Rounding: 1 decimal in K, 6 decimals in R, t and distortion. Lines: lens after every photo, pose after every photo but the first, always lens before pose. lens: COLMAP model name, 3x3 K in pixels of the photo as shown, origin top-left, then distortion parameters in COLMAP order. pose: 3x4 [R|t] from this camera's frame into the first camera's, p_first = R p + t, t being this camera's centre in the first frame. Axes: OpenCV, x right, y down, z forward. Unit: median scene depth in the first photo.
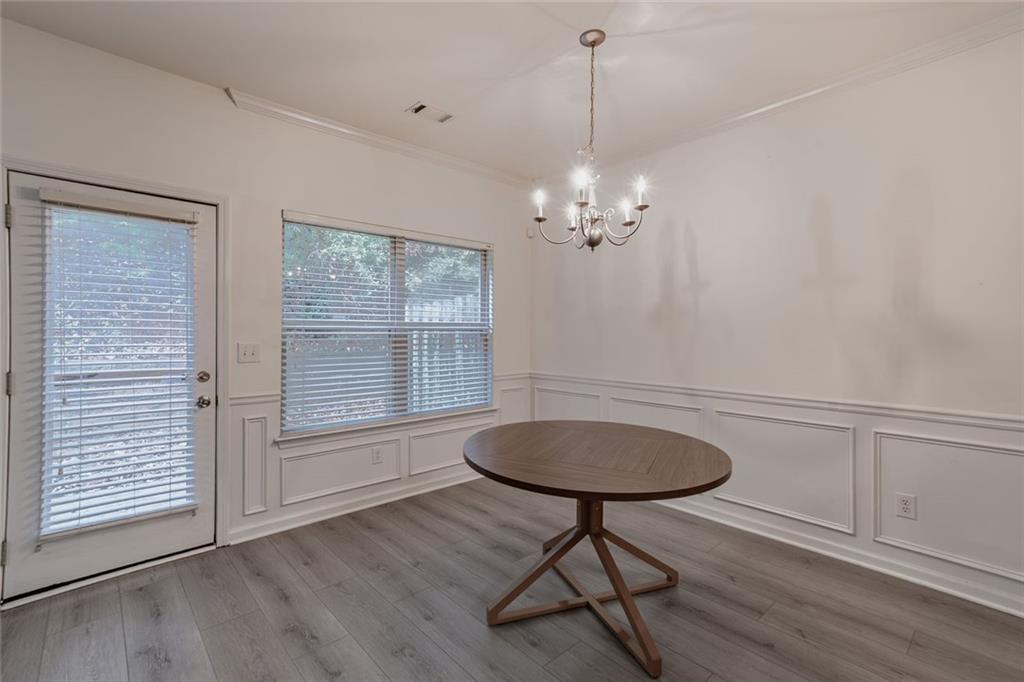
lens RADIAL K [[463.8, 0, 510.4], [0, 463.8, 334.3], [0, 0, 1]] dist [-0.001216, 0.018674]
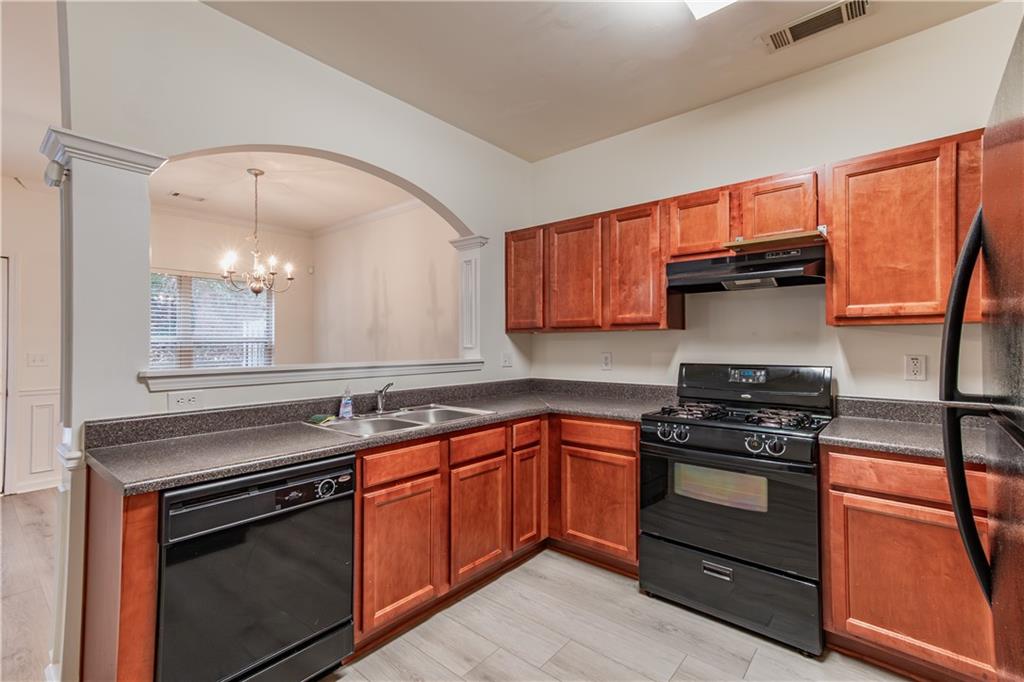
lens RADIAL K [[452.1, 0, 512.5], [0, 452.1, 338.6], [0, 0, 1]] dist [-0.001322, 0.017246]
pose [[0.990668, -0.004946, 0.136208, 0.767362], [0.006875, 0.999883, -0.013695, 0.004998], [-0.136124, 0.014503, 0.990586, -0.671477]]
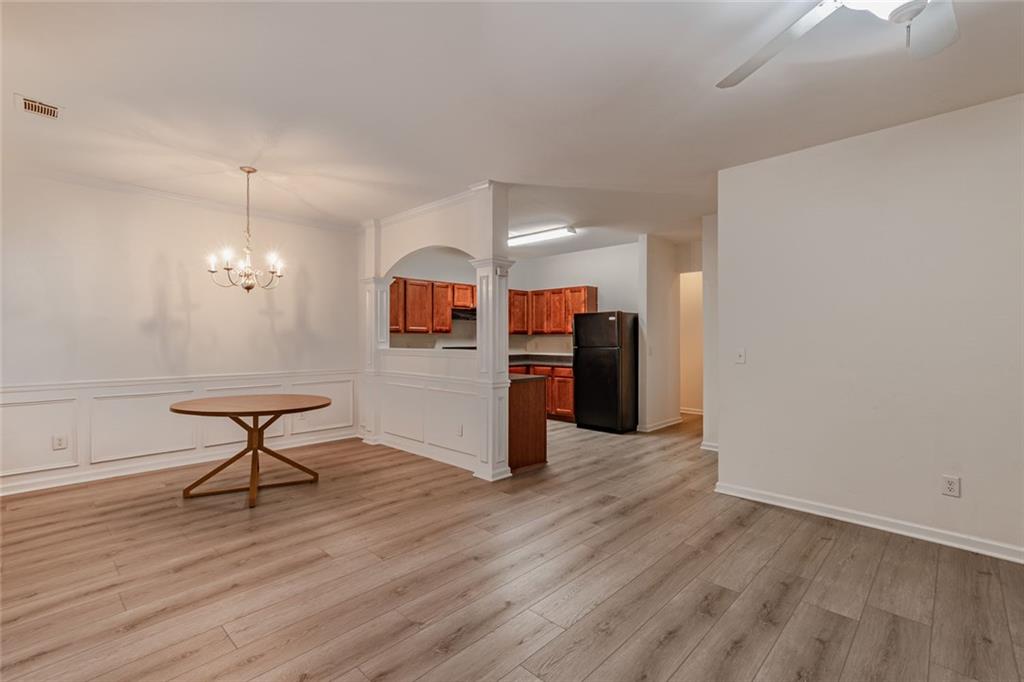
lens RADIAL K [[463.8, 0, 510.4], [0, 463.8, 334.3], [0, 0, 1]] dist [-0.001216, 0.018674]
pose [[-0.067974, 0.004757, 0.997676, -1.410701], [0.001218, 0.999988, -0.004685, -0.011742], [-0.997686, 0.000896, -0.067979, 0.127430]]
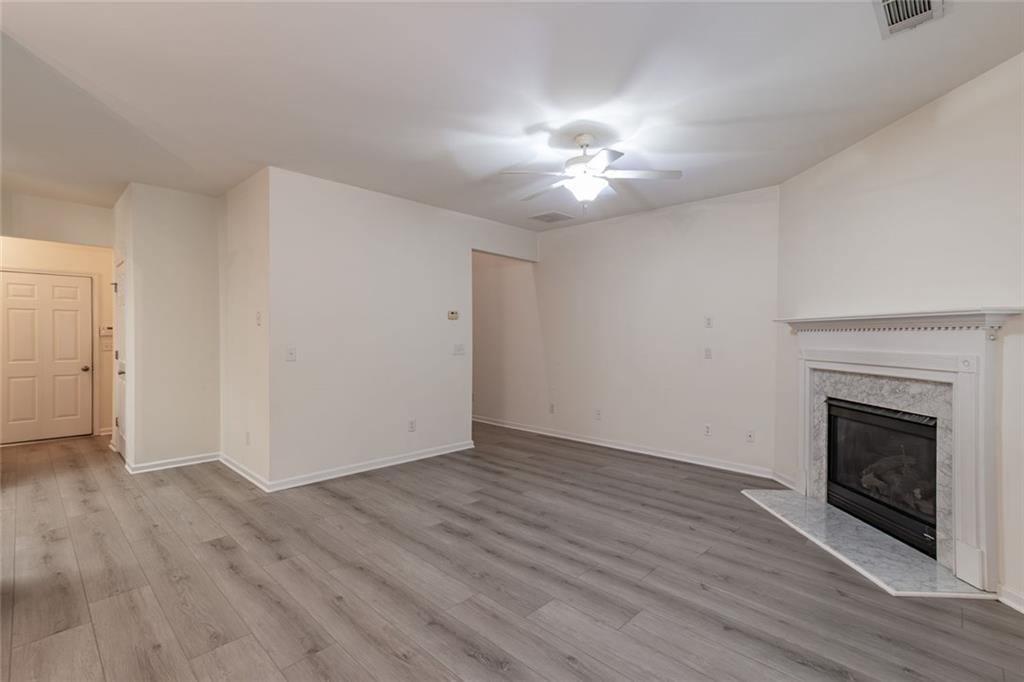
lens RADIAL K [[470.0, 0, 510.1], [0, 470.0, 338.9], [0, 0, 1]] dist [-0.011688, 0.020974]
pose [[-0.998076, -0.007216, -0.061578, -0.623364], [-0.007873, 0.999915, 0.010430, -0.019868], [0.061498, 0.010895, -0.998048, 0.895720]]
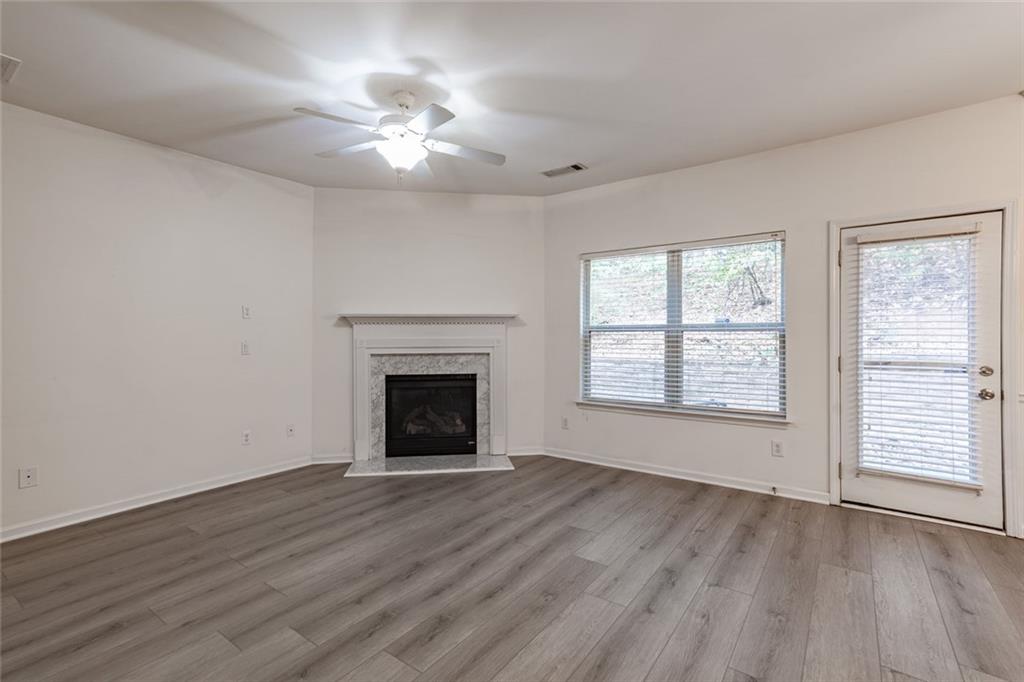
lens RADIAL K [[475.1, 0, 507.5], [0, 475.1, 334.2], [0, 0, 1]] dist [-0.007873, 0.020830]
pose [[0.204337, 0.000817, -0.978900, 0.222916], [0.002159, 0.999997, 0.001285, 0.000304], [0.978898, -0.002376, 0.204335, -0.341021]]
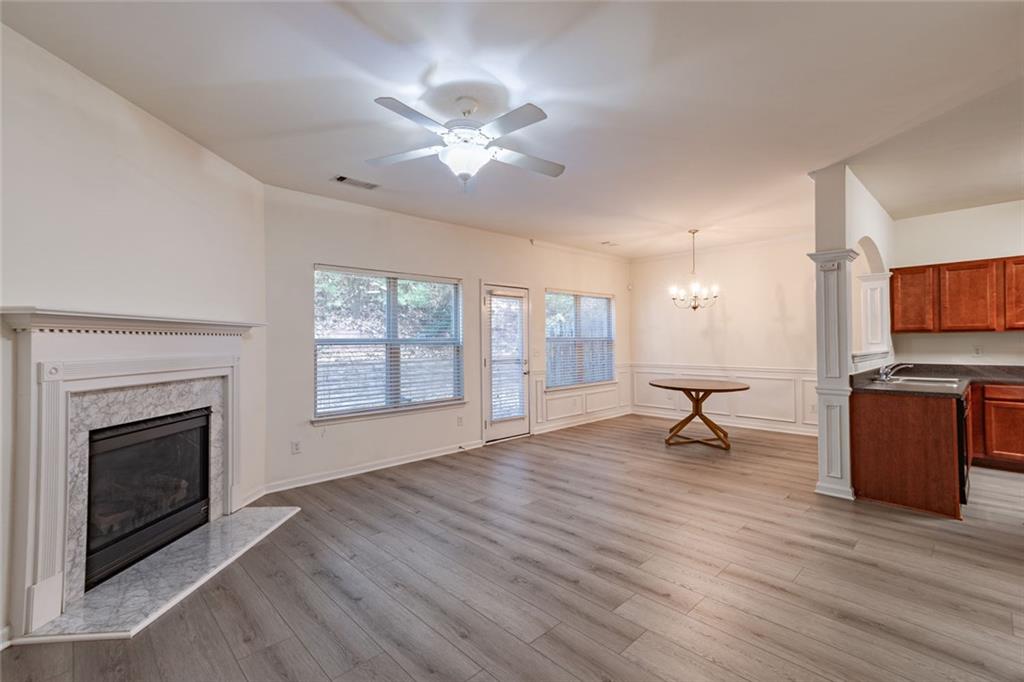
lens RADIAL K [[457.2, 0, 514.6], [0, 457.2, 337.0], [0, 0, 1]] dist [-0.000663, 0.018090]
pose [[0.999251, -0.011303, 0.037006, -0.832381], [0.011781, 0.999850, -0.012705, -0.007187], [-0.036857, 0.013131, 0.999234, -1.374940]]
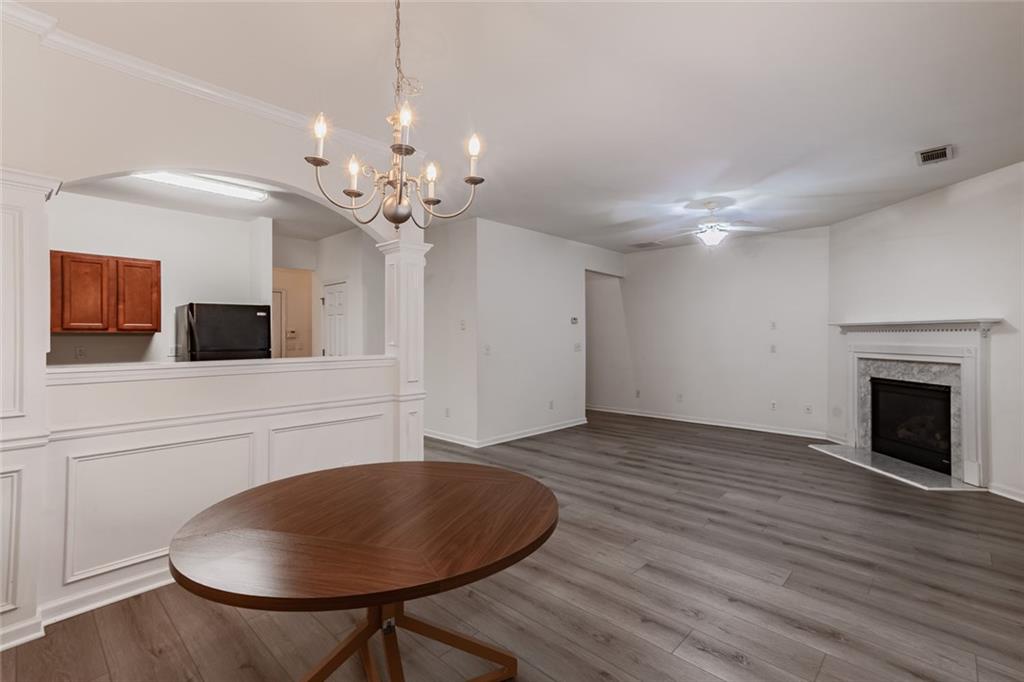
lens RADIAL K [[475.1, 0, 507.5], [0, 475.1, 334.2], [0, 0, 1]] dist [-0.007873, 0.020830]
pose [[-0.997314, -0.003011, -0.073185, 0.056225], [-0.002992, 0.999995, -0.000373, -0.020257], [0.073186, -0.000153, -0.997318, 1.488898]]
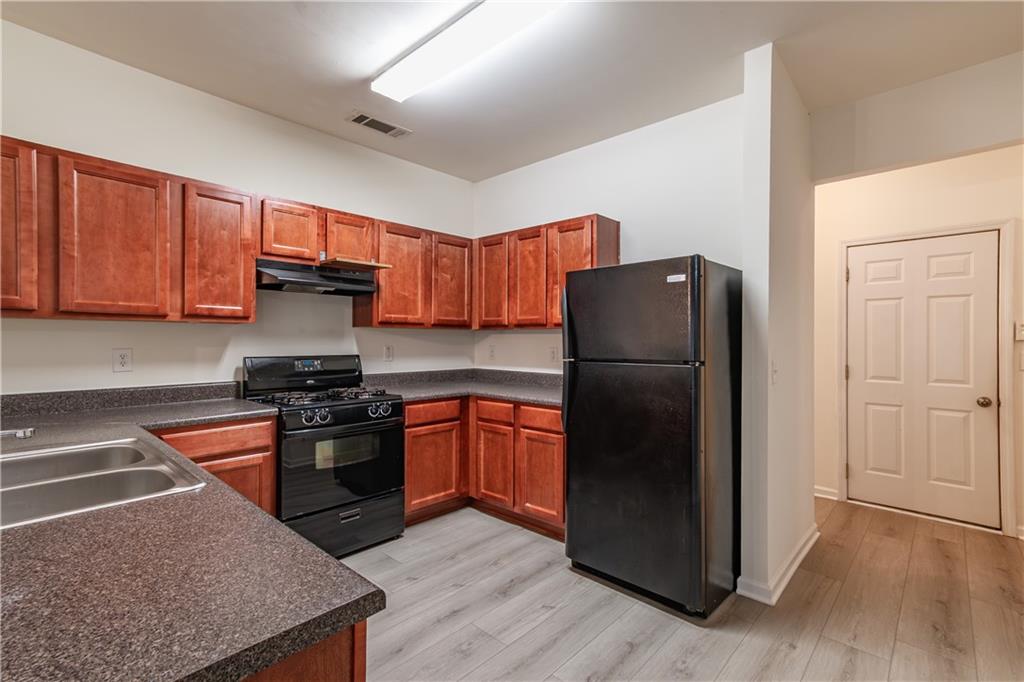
lens RADIAL K [[462.3, 0, 507.7], [0, 462.3, 337.2], [0, 0, 1]] dist [-0.000447, 0.015334]
pose [[-0.071422, 0.000969, 0.997446, 0.173920], [-0.003434, 0.999993, -0.001217, 0.002801], [-0.997440, -0.003512, -0.071418, -0.209124]]
